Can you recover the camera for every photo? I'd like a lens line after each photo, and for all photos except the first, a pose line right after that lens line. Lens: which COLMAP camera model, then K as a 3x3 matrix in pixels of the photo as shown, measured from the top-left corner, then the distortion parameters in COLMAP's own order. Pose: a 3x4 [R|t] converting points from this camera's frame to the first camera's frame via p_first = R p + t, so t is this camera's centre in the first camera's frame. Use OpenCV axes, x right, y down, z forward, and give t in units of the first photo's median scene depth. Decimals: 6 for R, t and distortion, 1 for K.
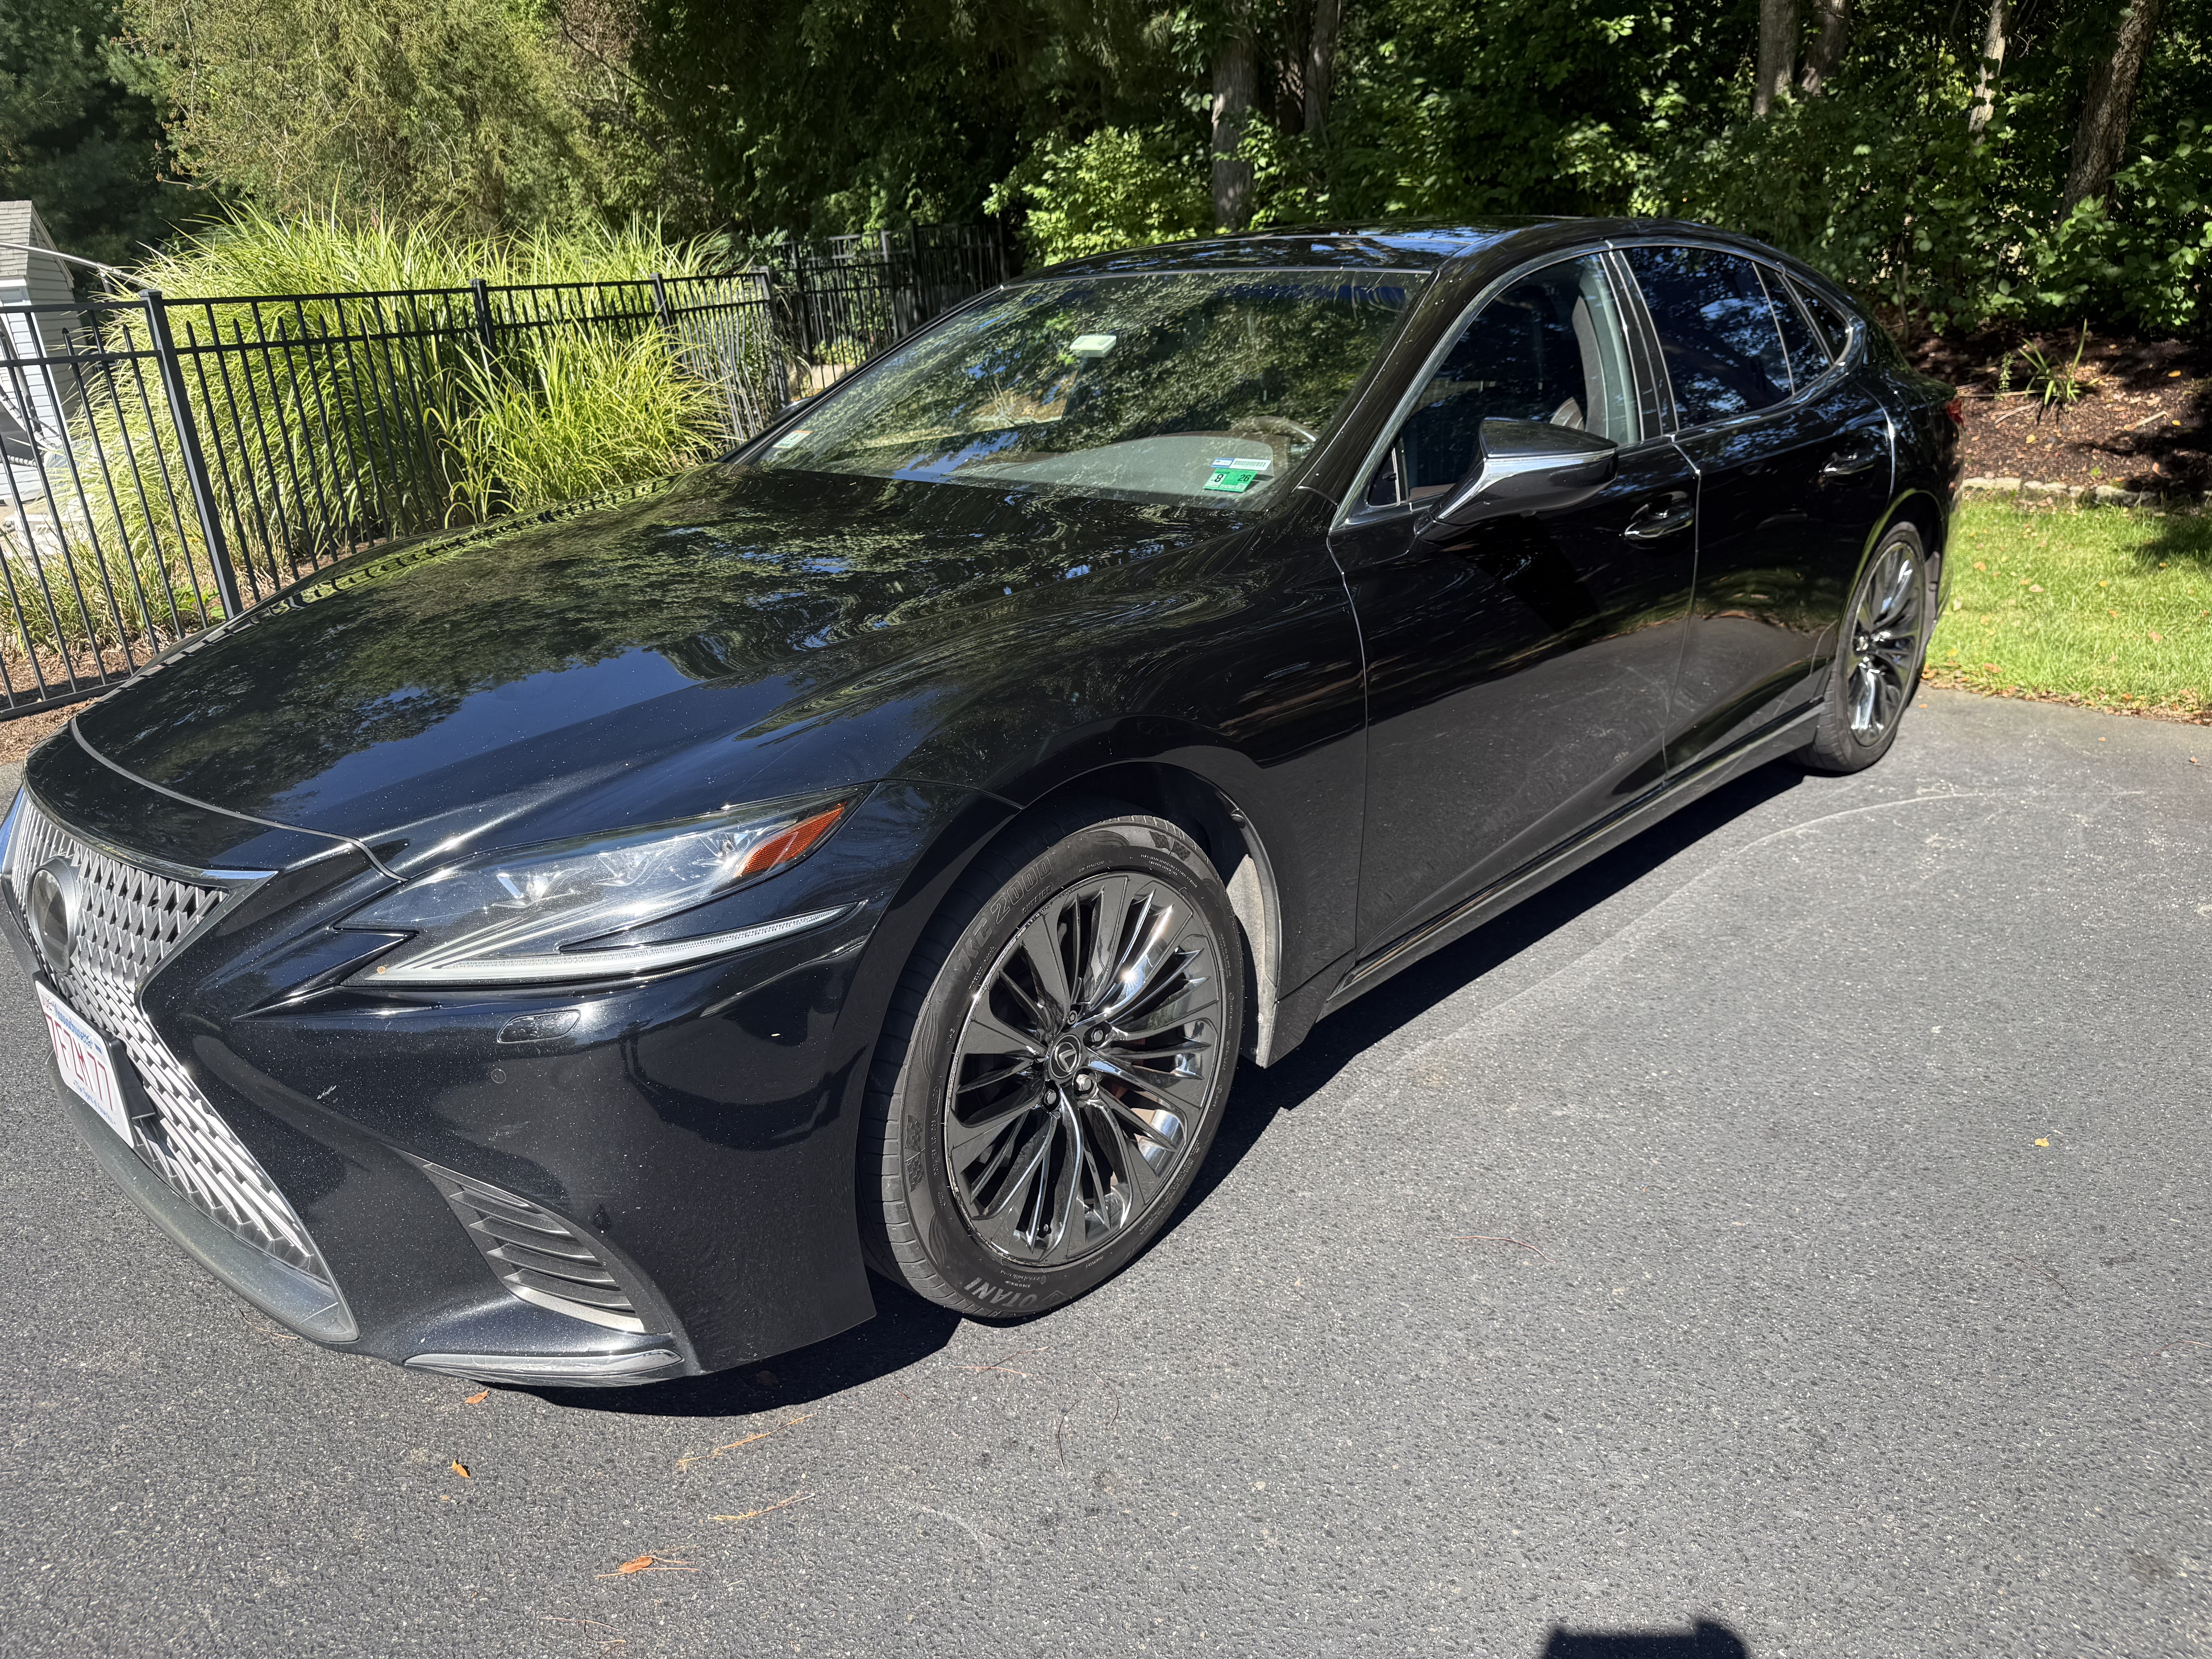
lens RADIAL K [[1600.9, 0, 1110.1], [0, 1600.9, 820.3], [0, 0, 1]] dist [0.020611, -0.023936]
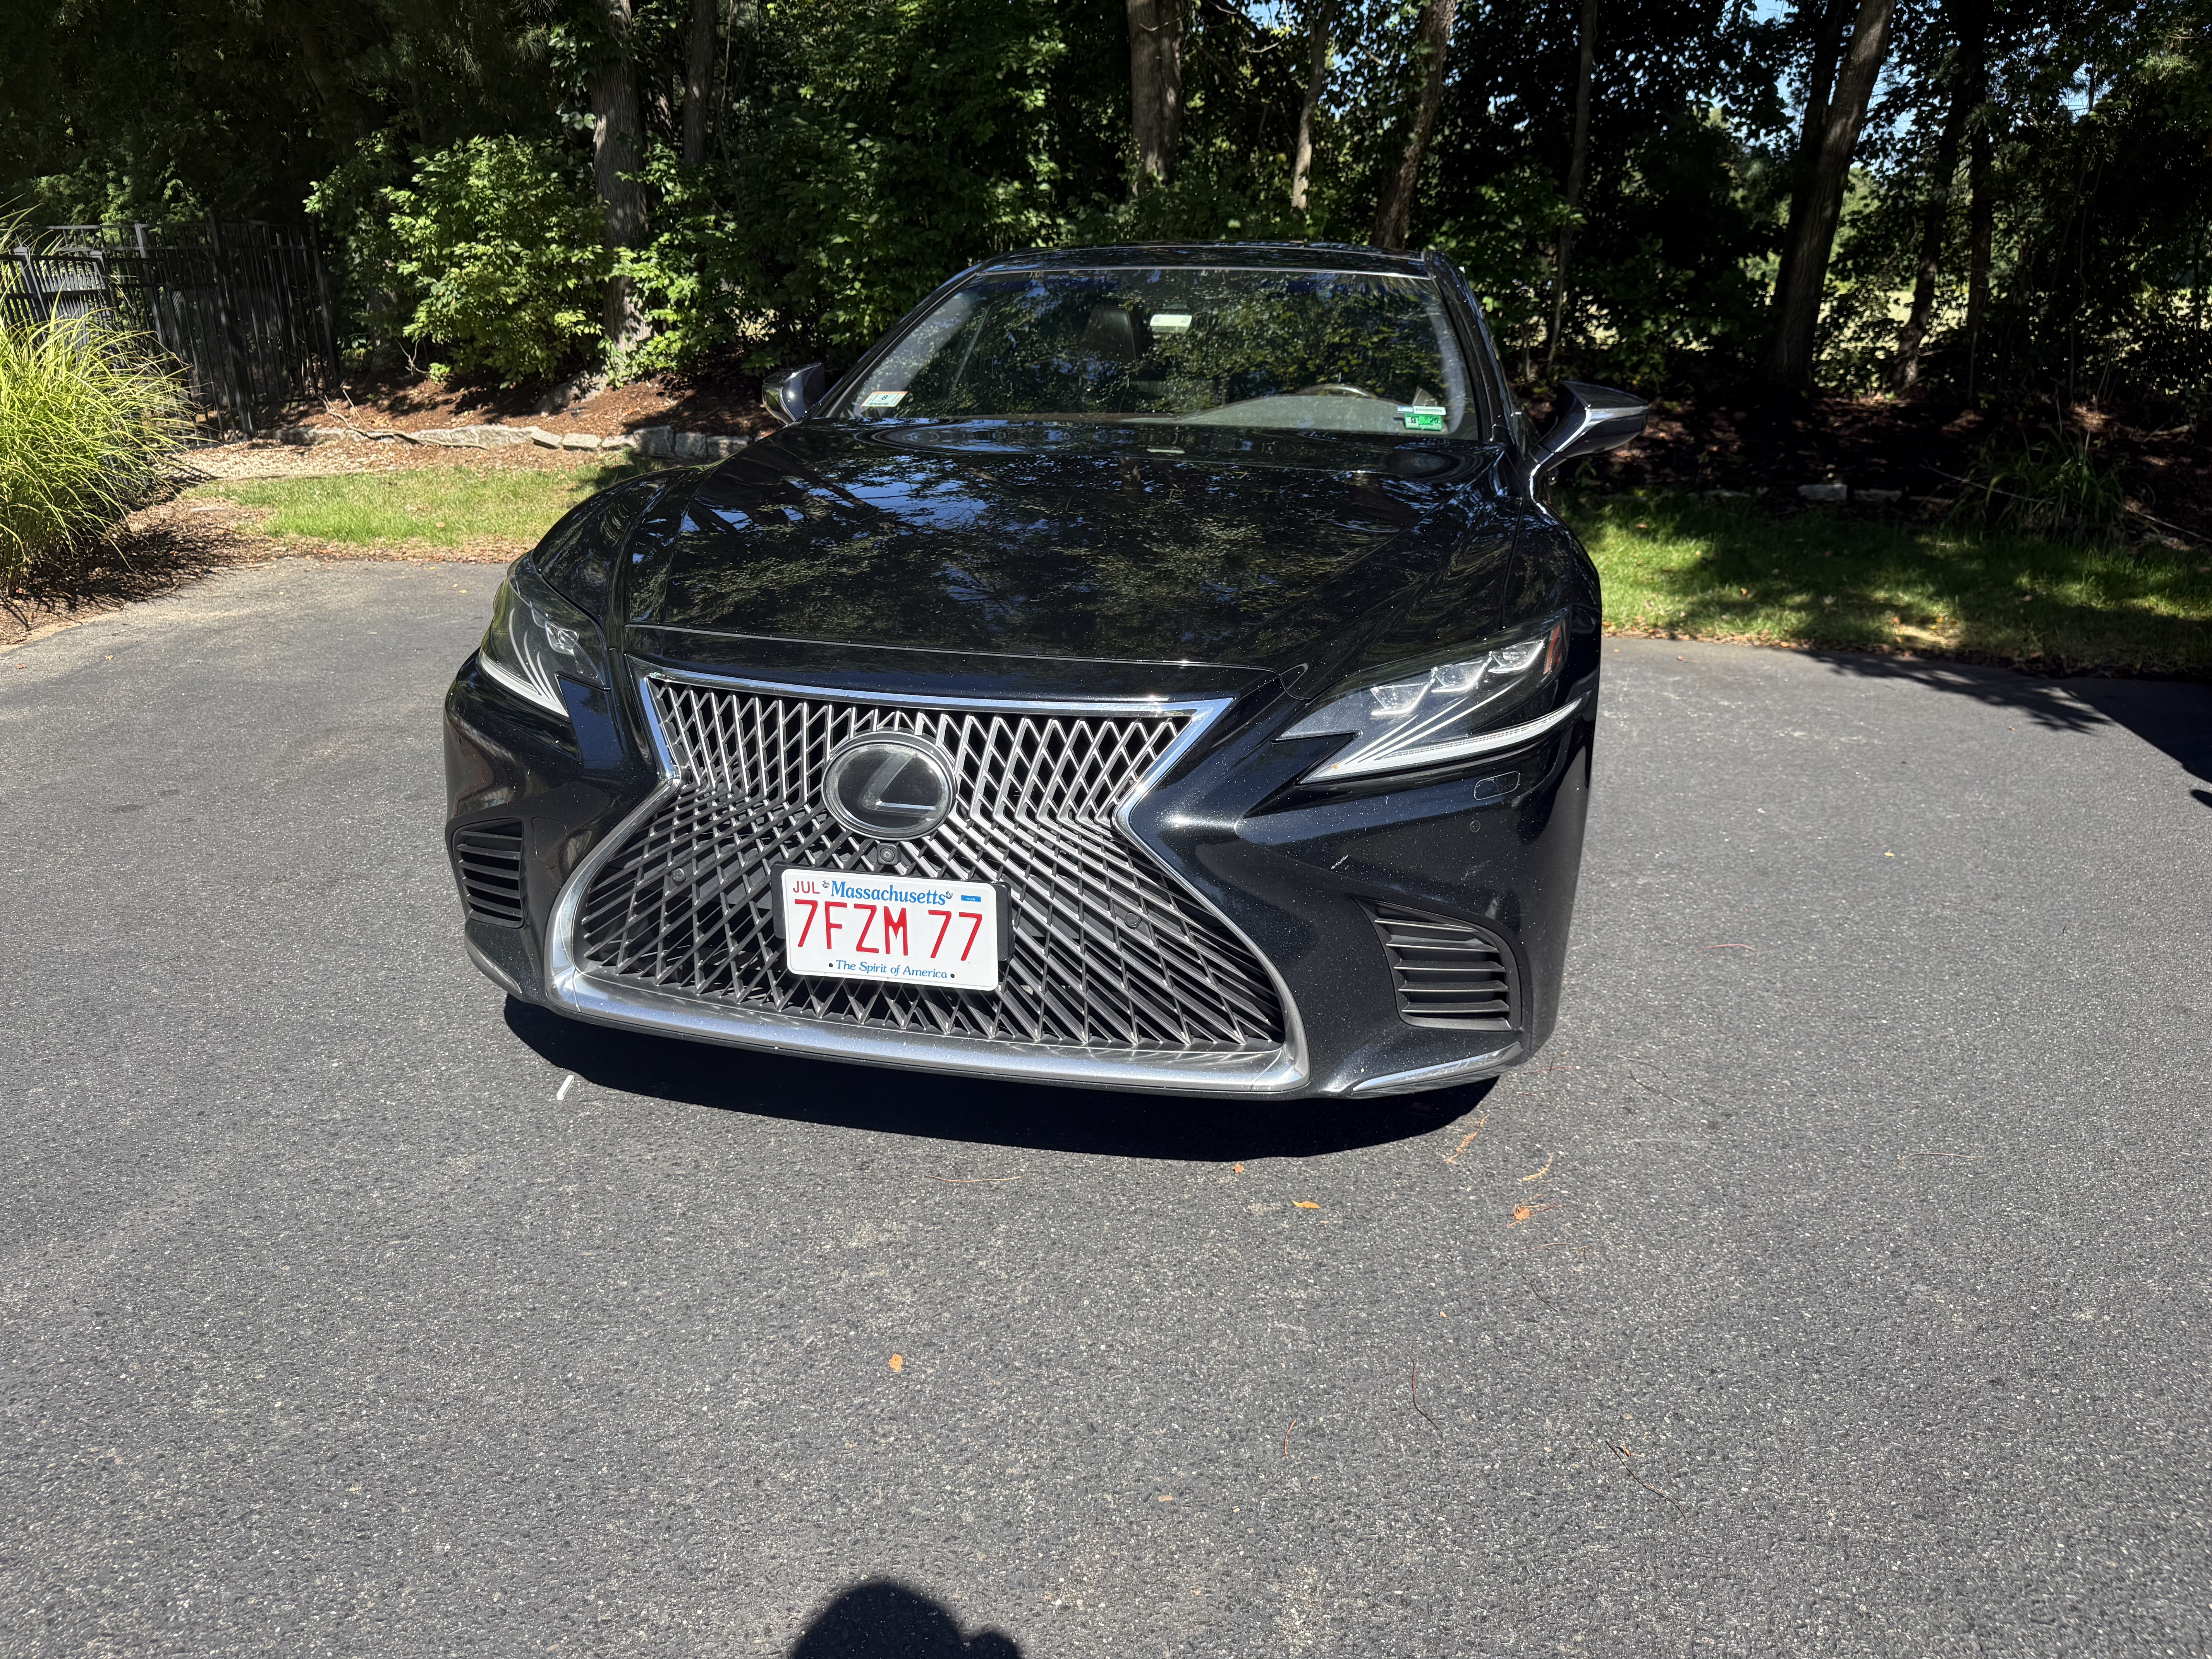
lens RADIAL K [[1600.9, 0, 1102.9], [0, 1600.9, 811.1], [0, 0, 1]] dist [0.020611, -0.023936]
pose [[0.862140, -0.099143, 0.496875, -0.226989], [0.116404, 0.993195, -0.003800, 0.020636], [-0.493117, 0.061114, 0.867814, 0.005391]]
